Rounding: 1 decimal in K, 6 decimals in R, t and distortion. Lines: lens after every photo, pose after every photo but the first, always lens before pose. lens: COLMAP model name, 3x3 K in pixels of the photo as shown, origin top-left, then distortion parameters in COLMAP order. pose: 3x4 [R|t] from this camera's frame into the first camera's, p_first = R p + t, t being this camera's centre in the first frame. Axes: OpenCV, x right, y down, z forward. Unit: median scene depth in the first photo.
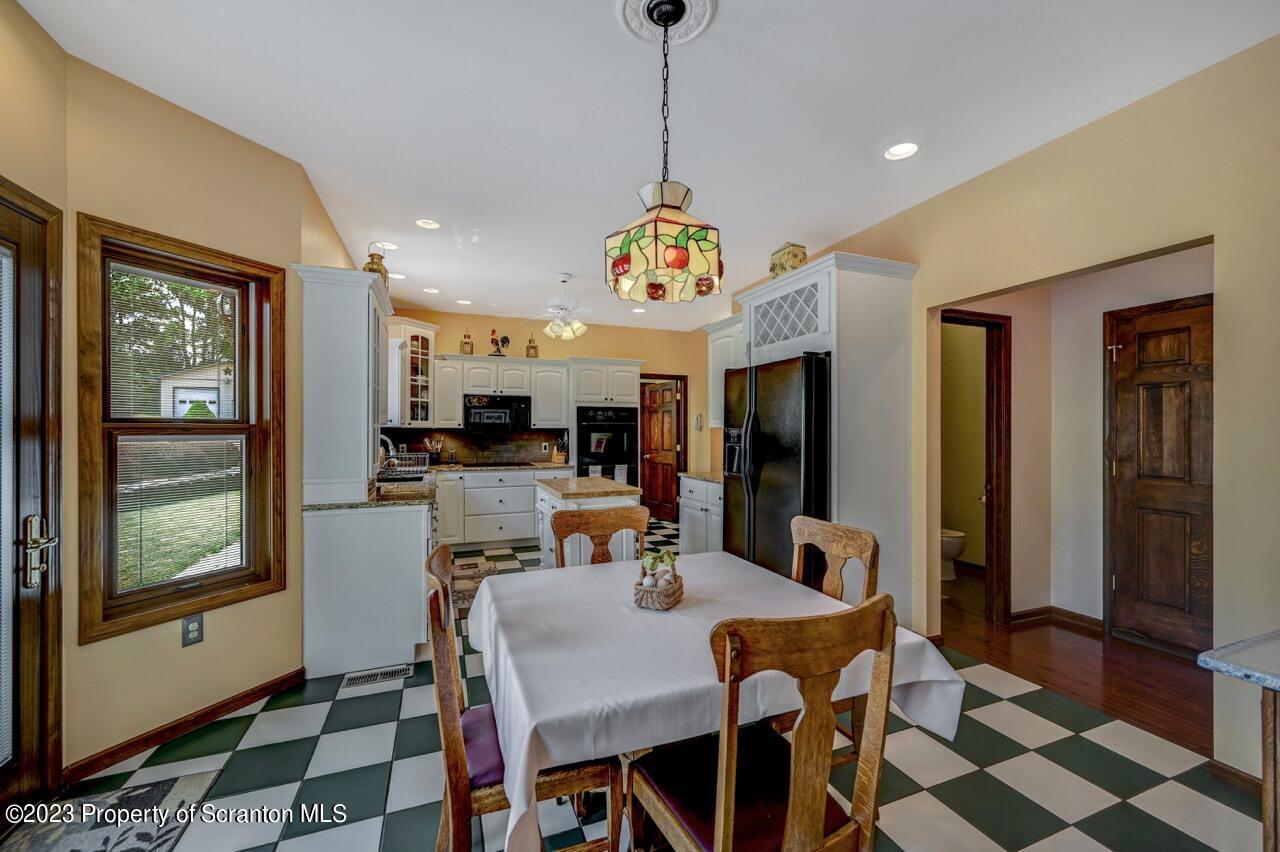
lens RADIAL K [[512.4, 0, 644.1], [0, 512.4, 425.0], [0, 0, 1]] dist [-0.002807, 0.000909]
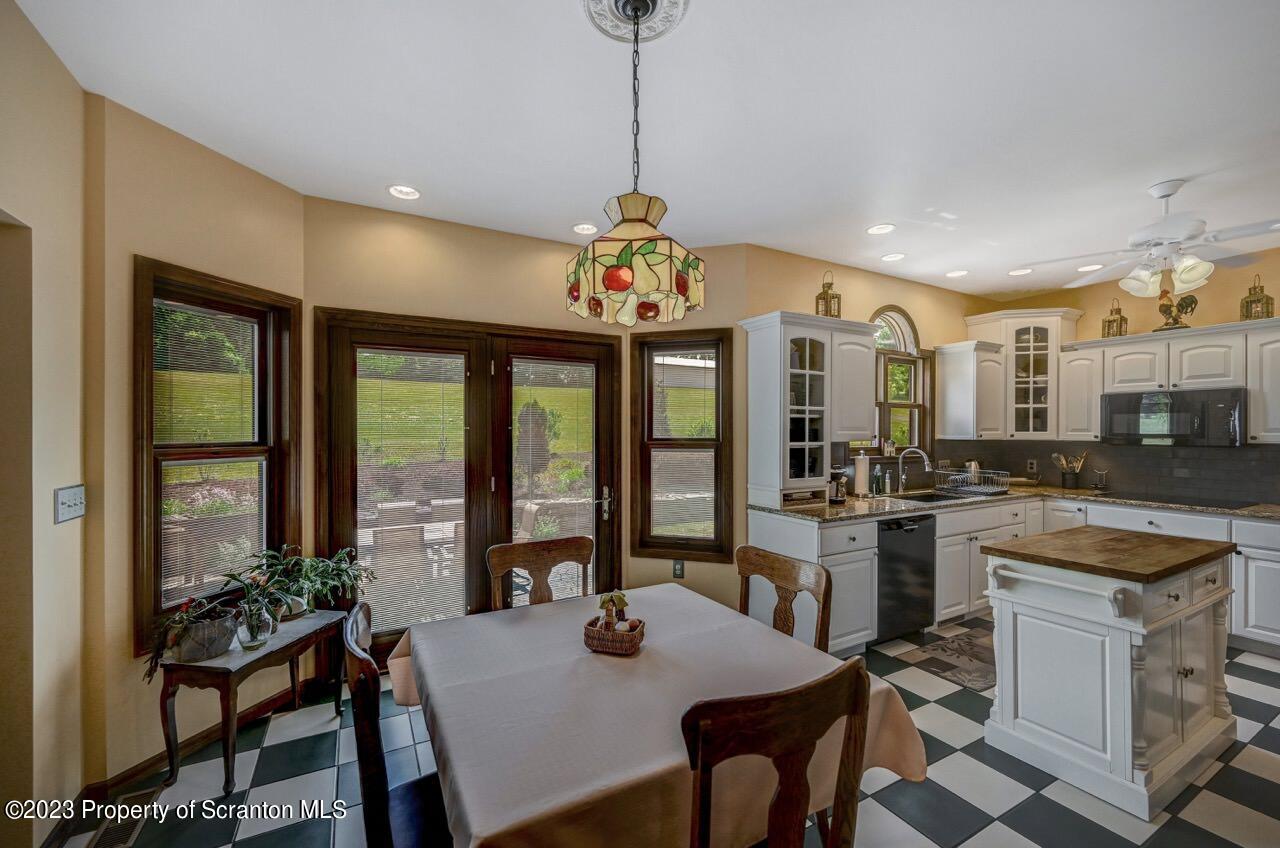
lens RADIAL K [[512.4, 0, 637.6], [0, 512.4, 429.5], [0, 0, 1]] dist [-0.002807, 0.000909]
pose [[0.121041, -0.001164, -0.992647, 0.271121], [0.009719, 0.999953, 0.000013, -0.016390], [0.992600, -0.009649, 0.121047, 0.257569]]
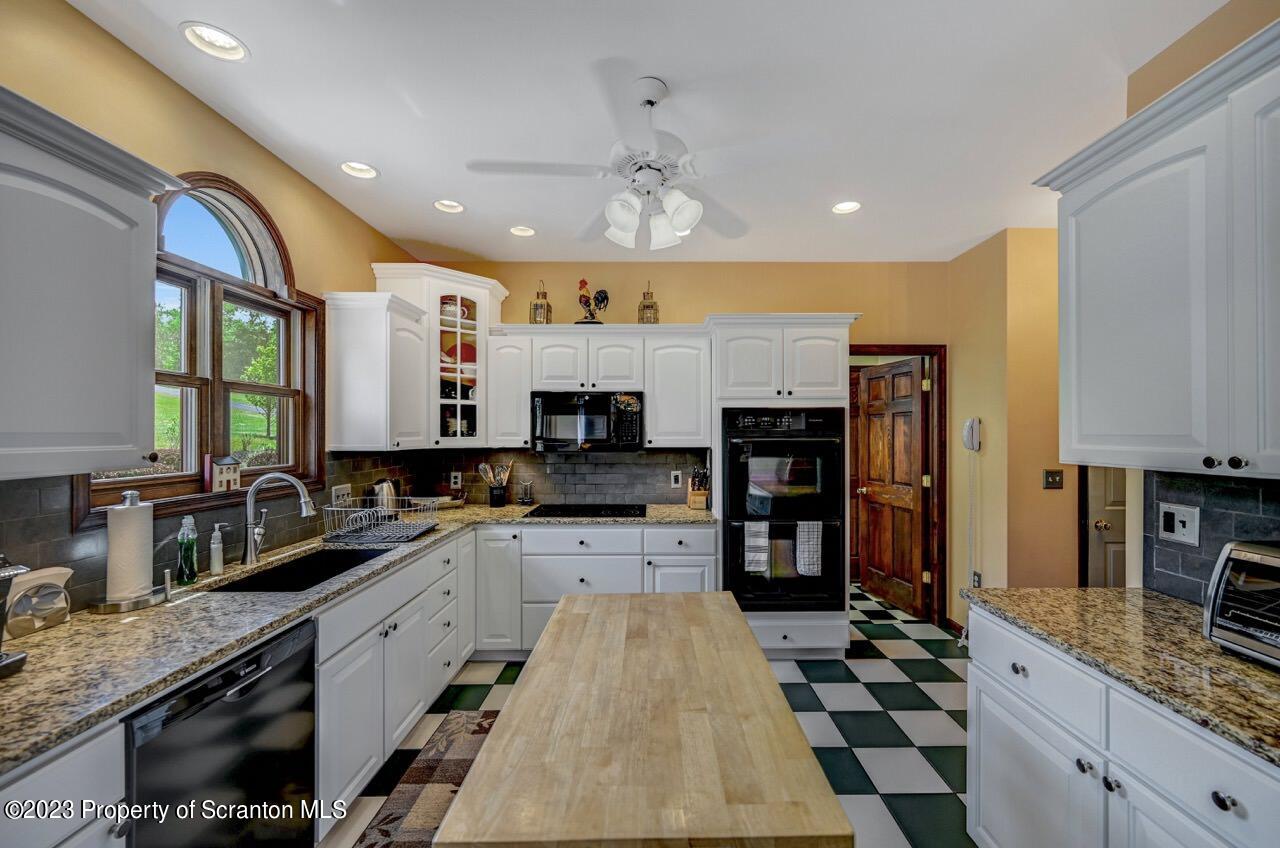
lens RADIAL K [[512.4, 0, 650.0], [0, 512.4, 434.7], [0, 0, 1]] dist [-0.002807, 0.000909]
pose [[0.928600, 0.000480, -0.371082, -0.003308], [0.006009, 0.999849, 0.016331, -0.017717], [0.371034, -0.017395, 0.928456, 0.480601]]
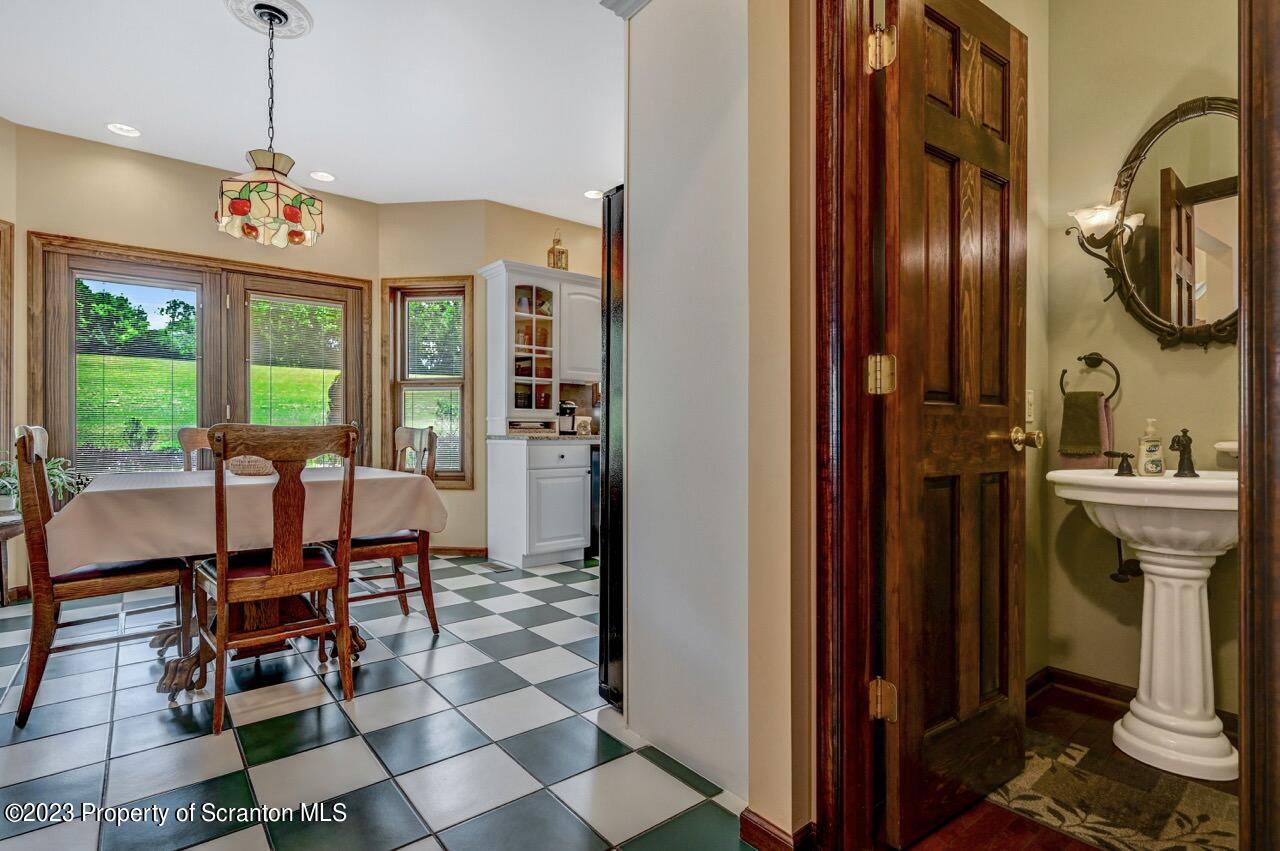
lens RADIAL K [[617.9, 0, 642.1], [0, 617.9, 430.7], [0, 0, 1]] dist [-0.002314, -0.001654]
pose [[0.296354, -0.003552, -0.955072, 0.513296], [0.010608, 0.999944, -0.000427, 0.067801], [0.955019, -0.010005, 0.296375, 0.410992]]
